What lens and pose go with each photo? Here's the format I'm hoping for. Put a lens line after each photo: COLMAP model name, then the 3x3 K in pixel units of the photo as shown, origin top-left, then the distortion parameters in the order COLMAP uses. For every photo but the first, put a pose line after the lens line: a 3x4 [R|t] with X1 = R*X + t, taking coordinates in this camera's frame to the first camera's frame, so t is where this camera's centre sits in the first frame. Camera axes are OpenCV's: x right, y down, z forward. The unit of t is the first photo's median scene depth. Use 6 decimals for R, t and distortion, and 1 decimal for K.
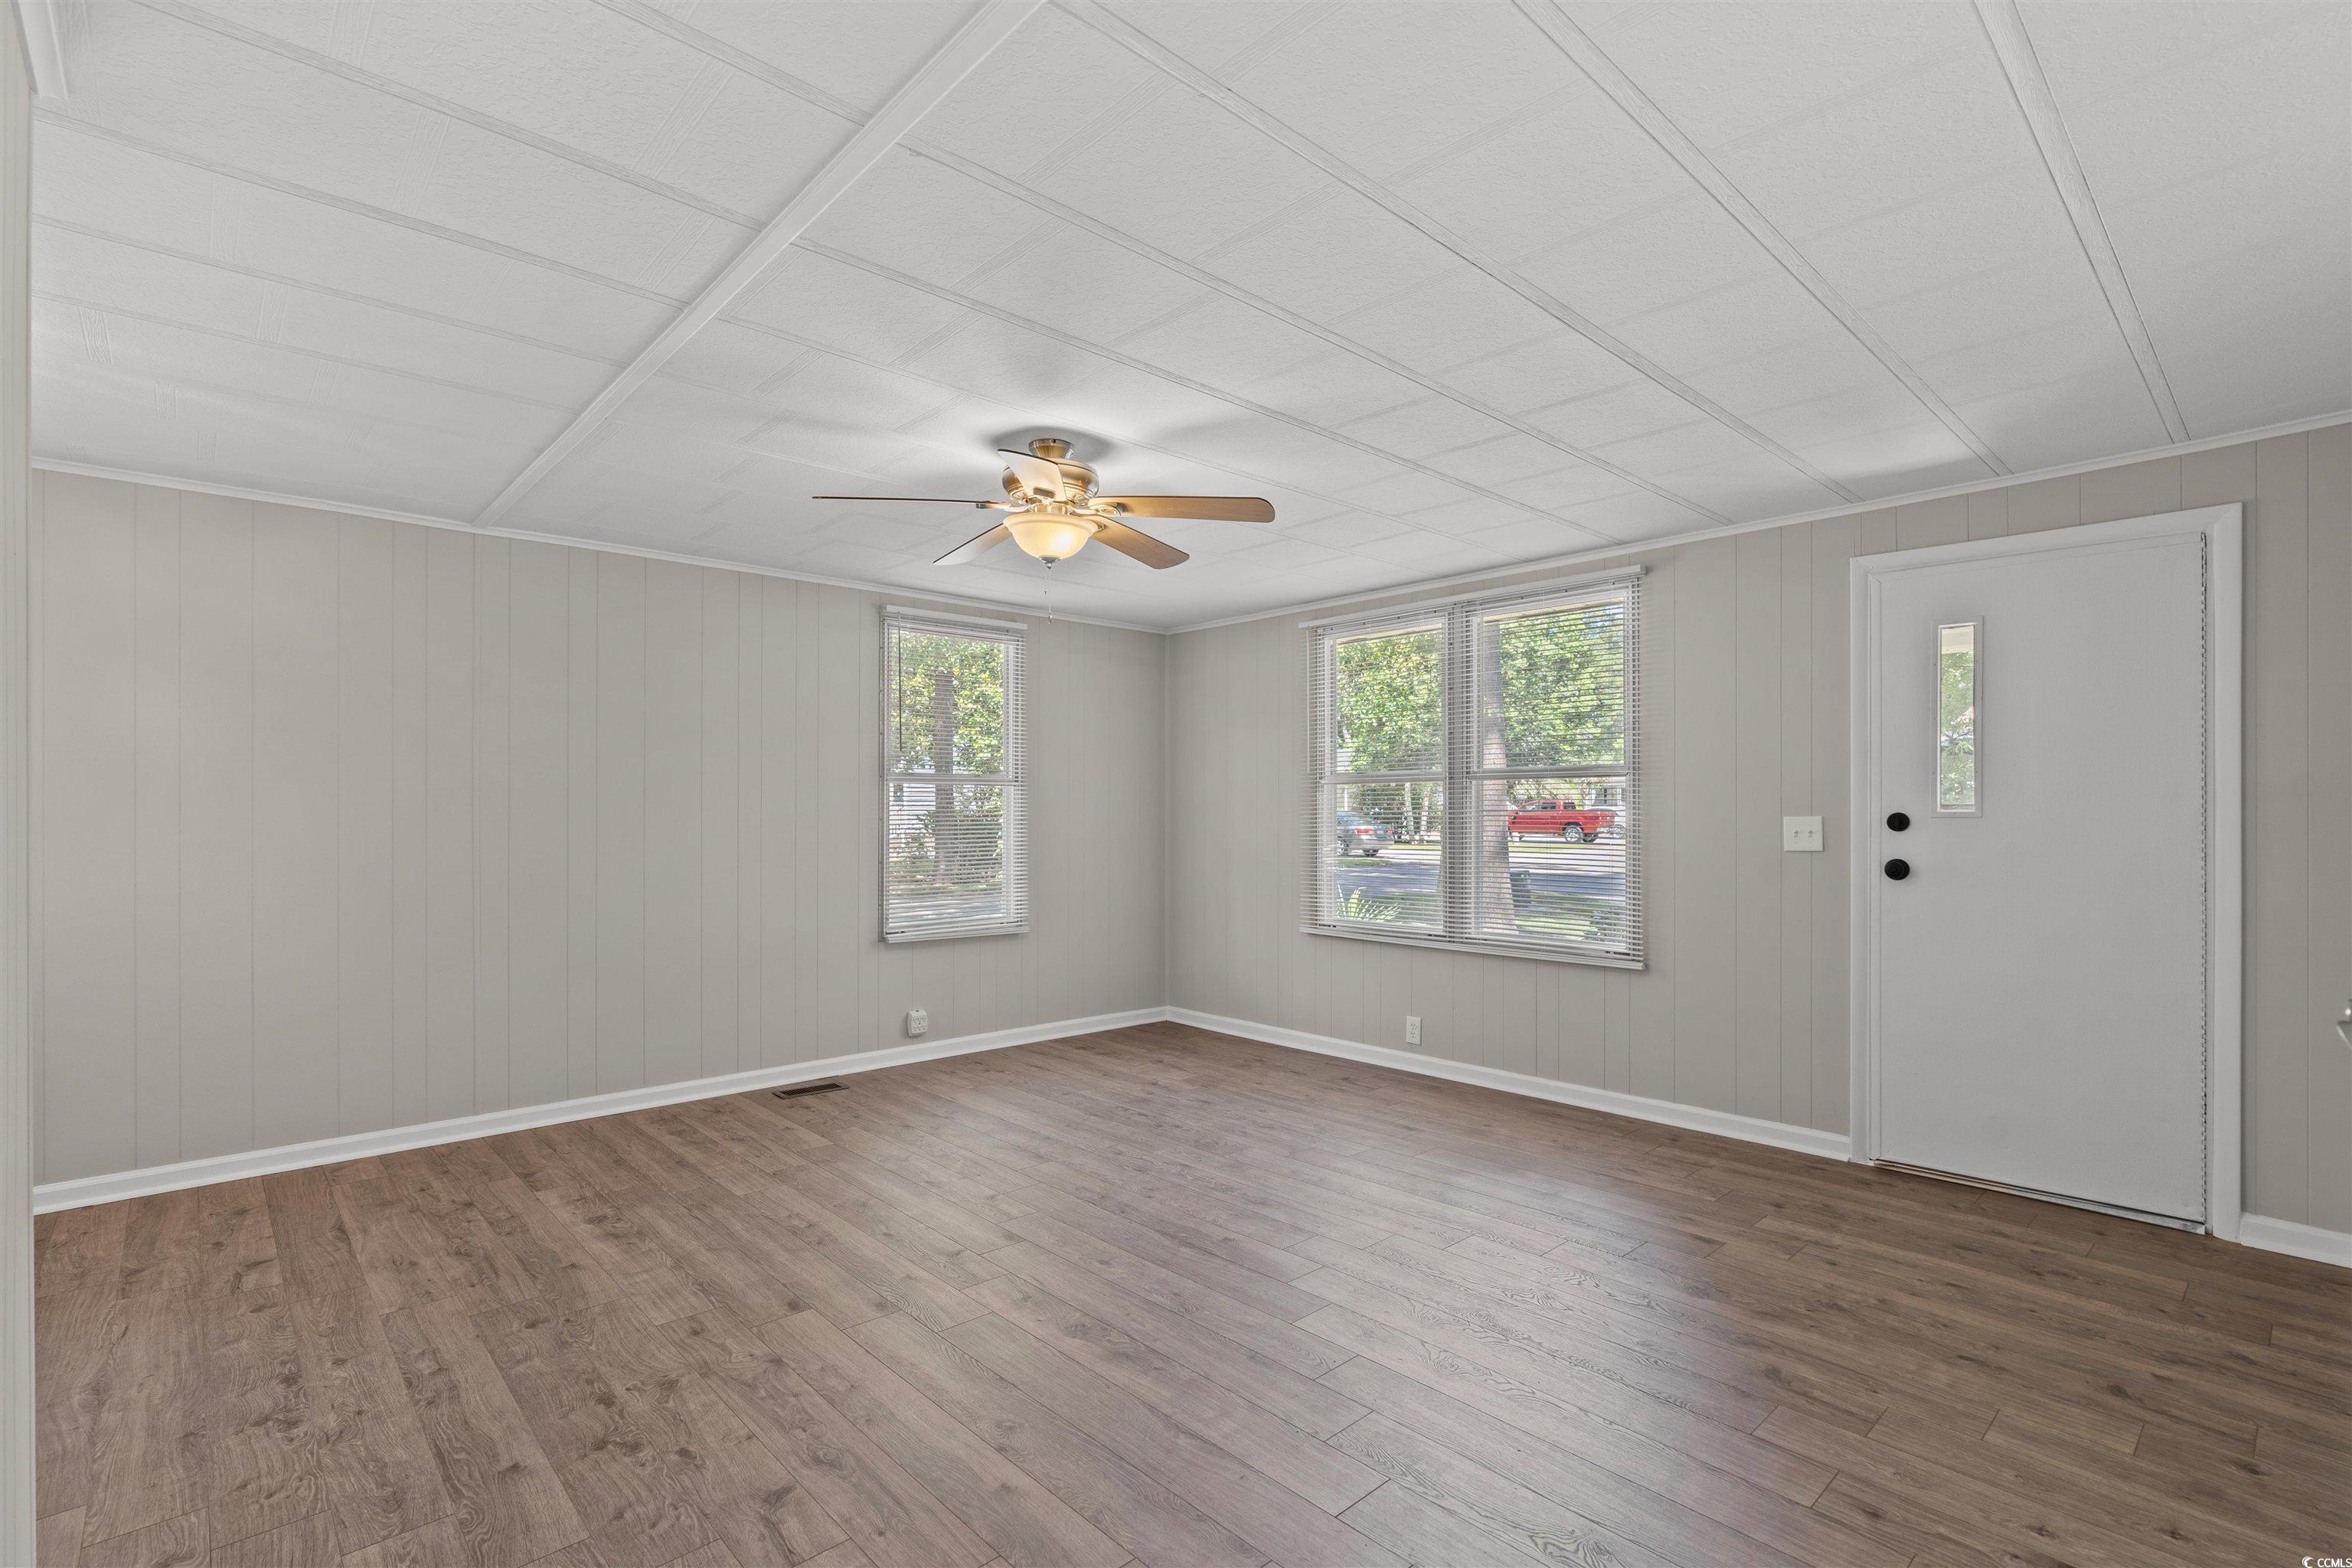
lens RADIAL K [[1076.7, 0, 1173.8], [0, 1076.7, 826.6], [0, 0, 1]] dist [-0.011131, 0.004286]
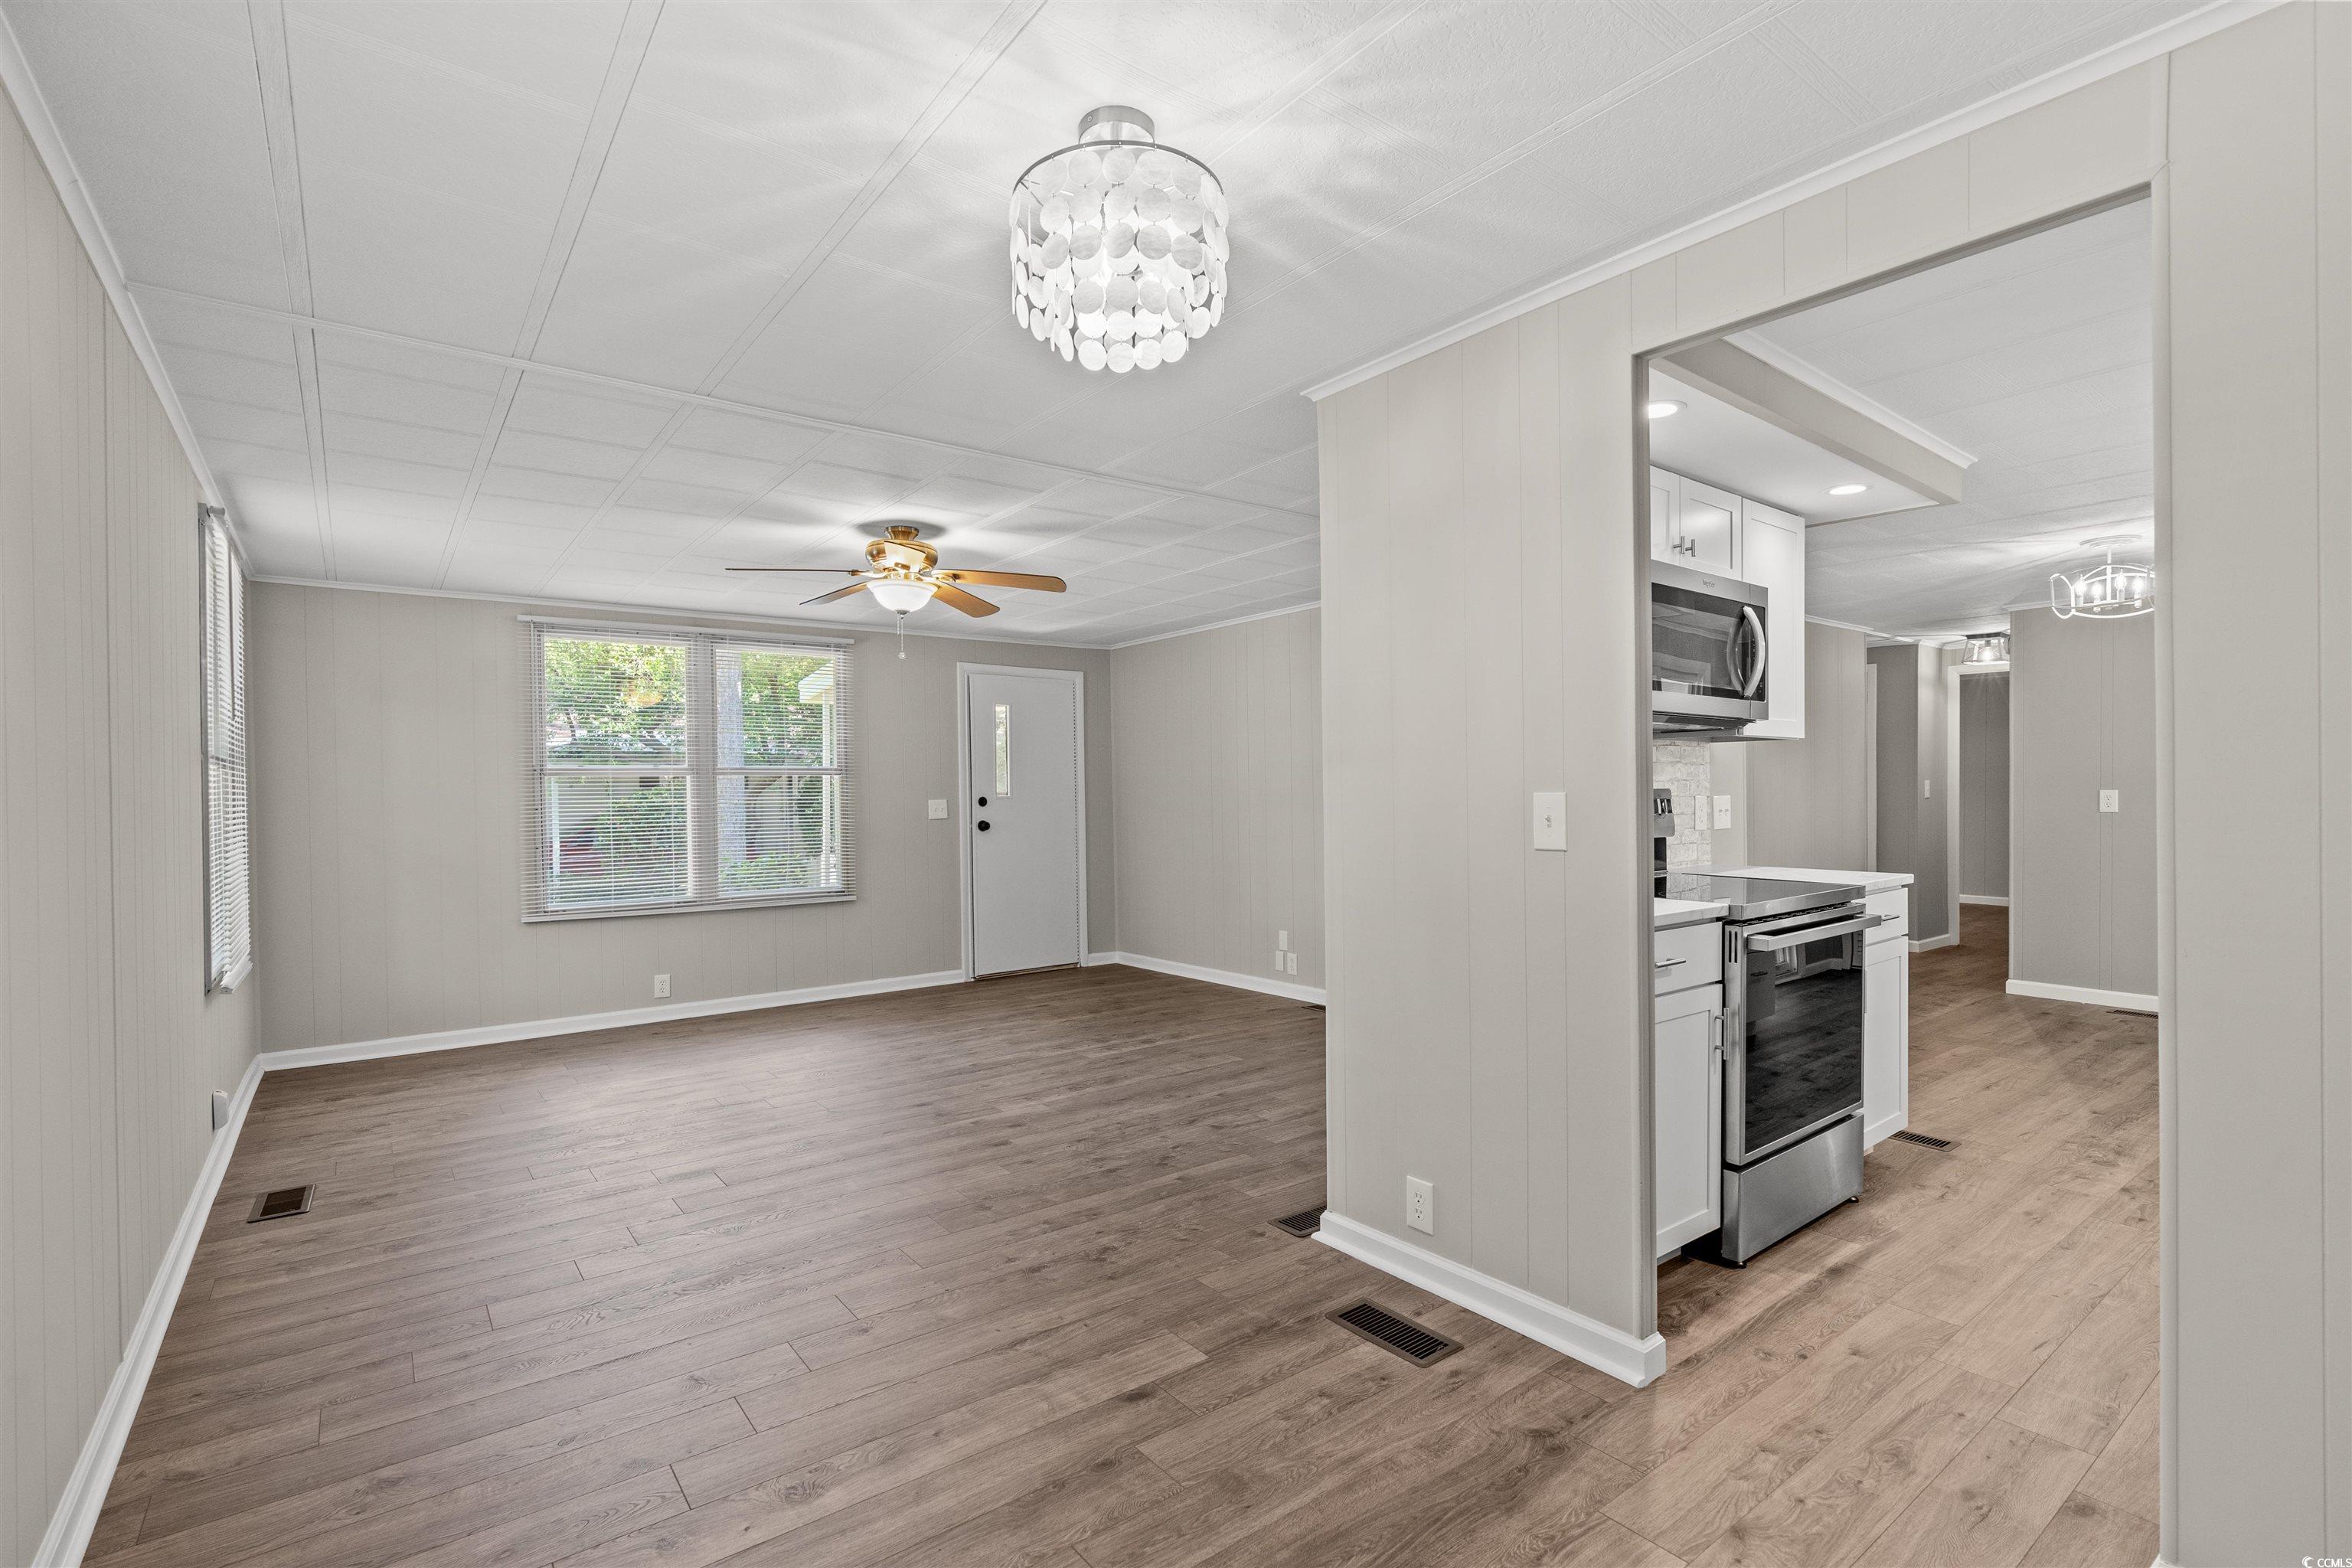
lens RADIAL K [[1076.7, 0, 1178.0], [0, 1076.7, 803.0], [0, 0, 1]] dist [-0.011131, 0.004286]
pose [[0.096682, -0.008503, 0.995279, -1.554217], [0.028233, 0.999585, 0.005798, -0.002925], [-0.994915, 0.027539, 0.096882, 0.554886]]
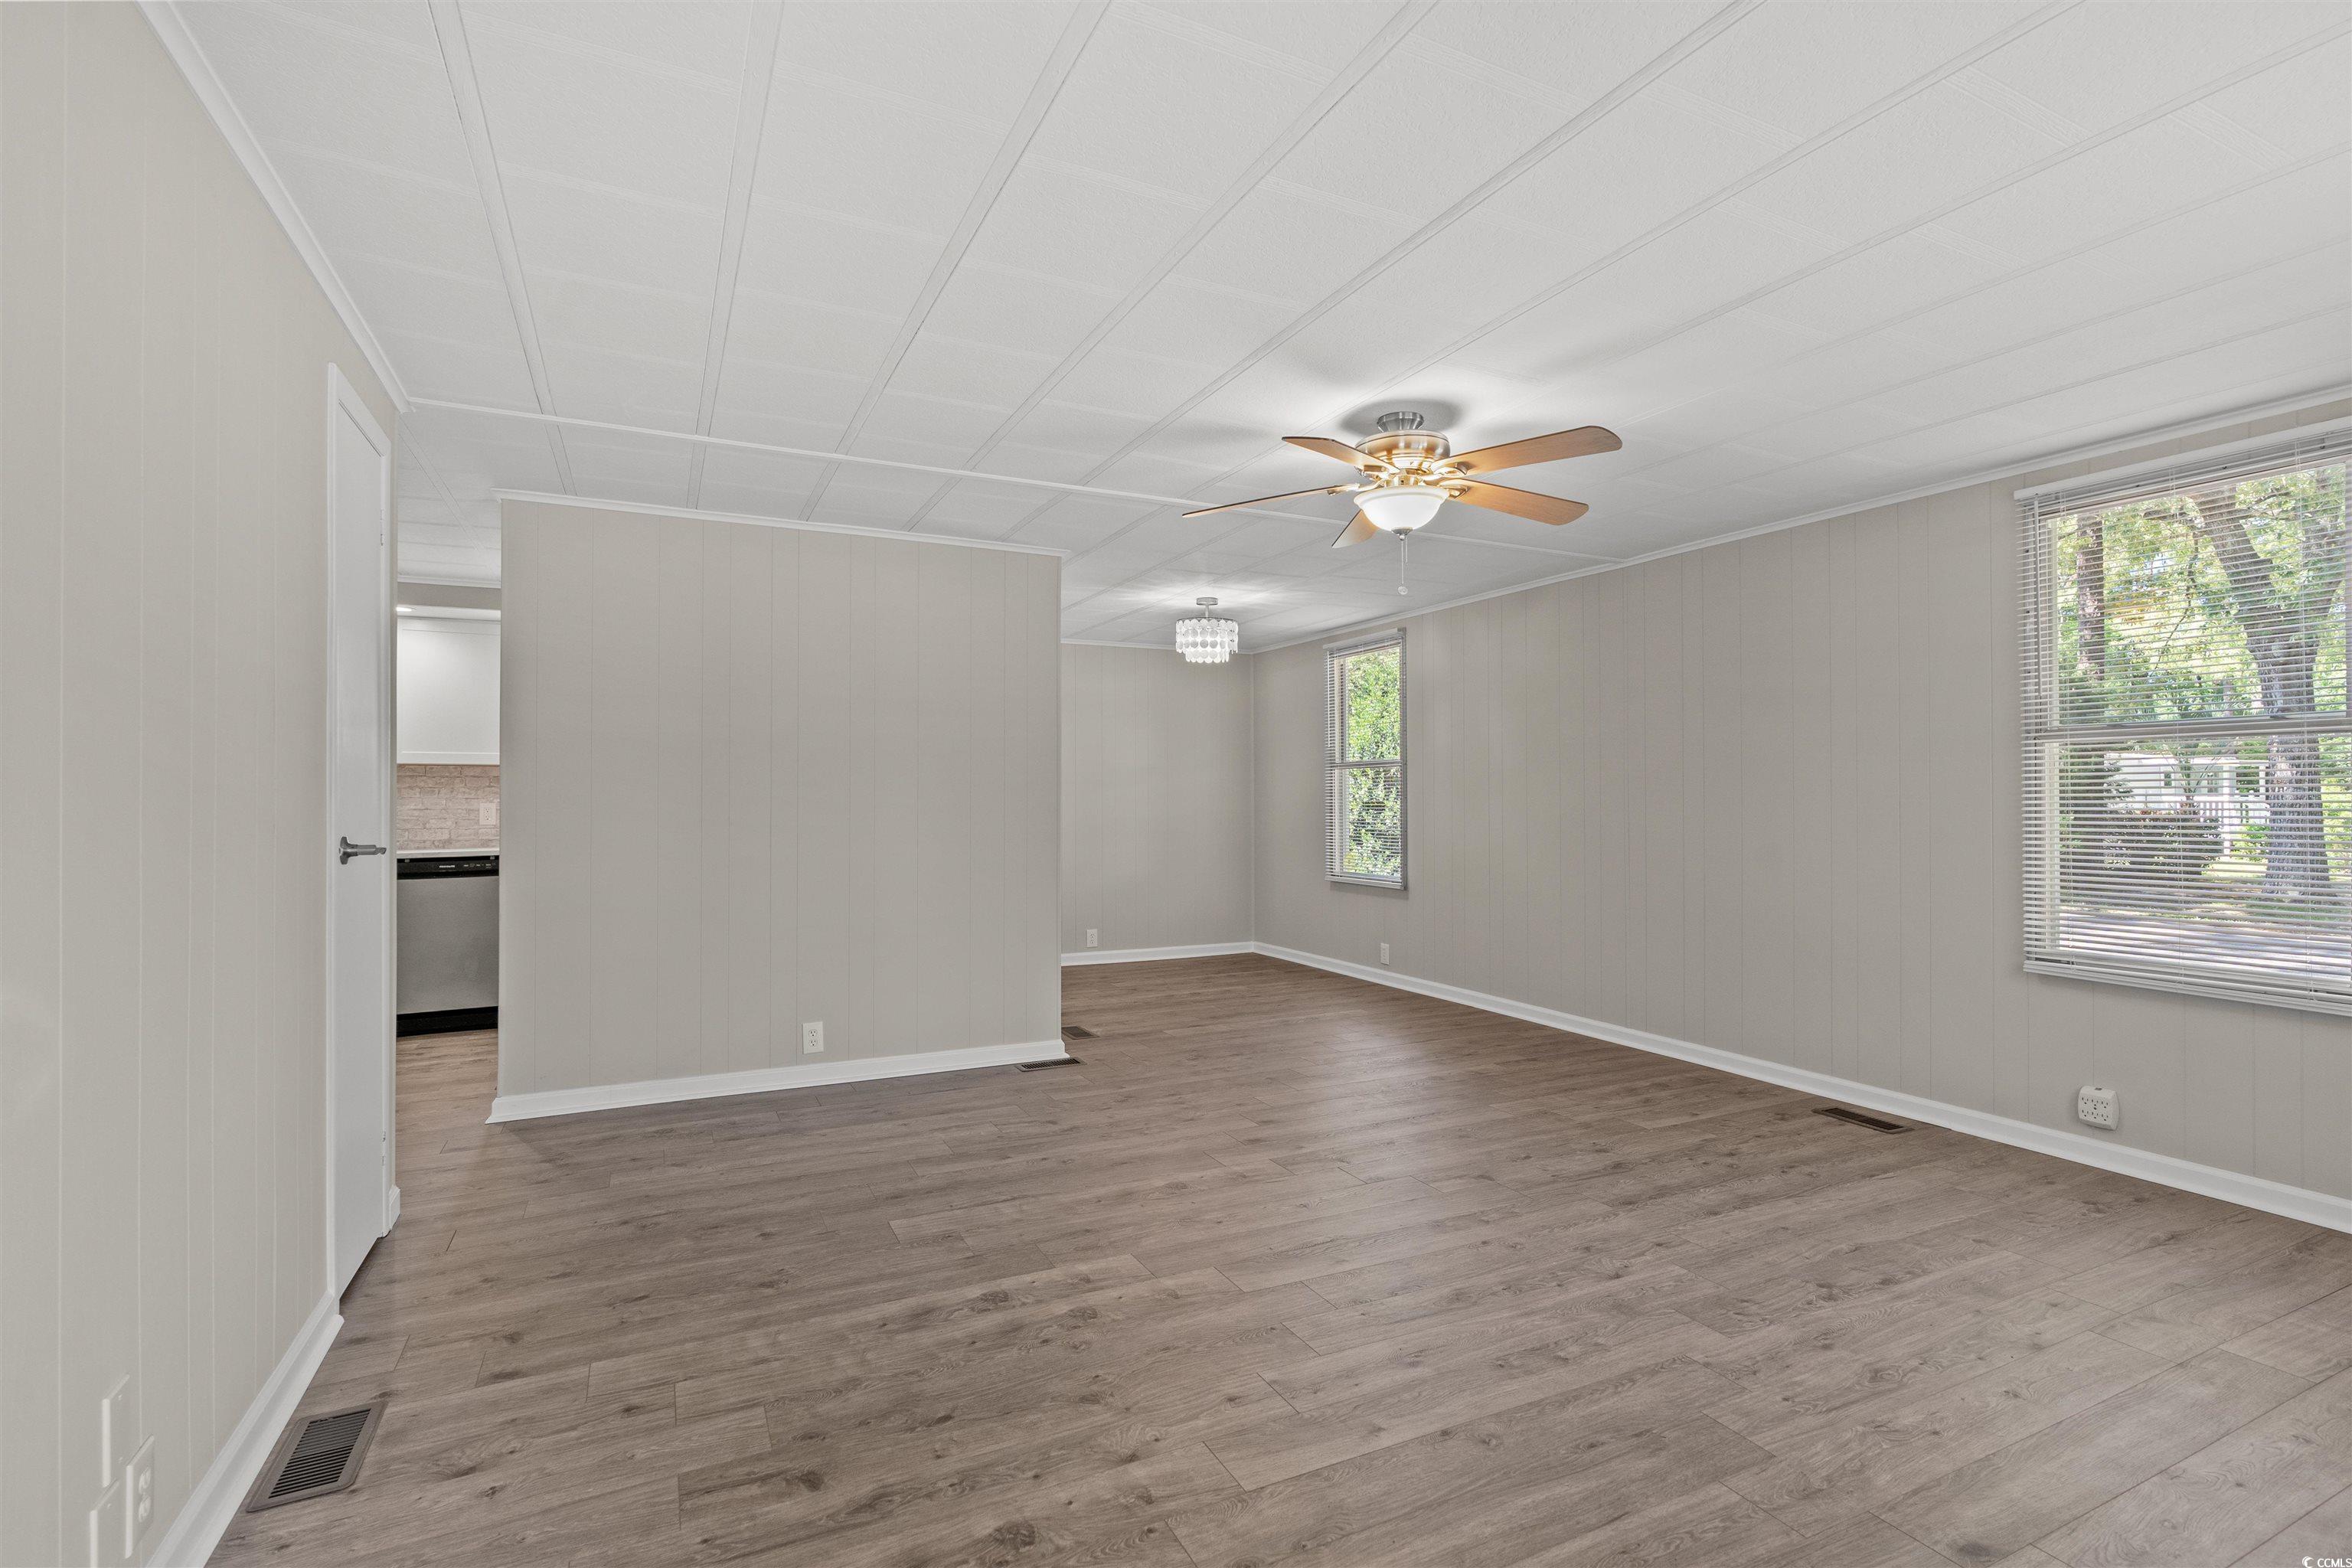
lens RADIAL K [[1076.7, 0, 1174.8], [0, 1076.7, 800.7], [0, 0, 1]] dist [-0.011131, 0.004286]
pose [[-0.285760, 0.003635, -0.958294, 0.973308], [-0.013926, 0.999871, 0.007946, -0.001045], [0.958200, 0.015615, -0.285673, 1.158258]]
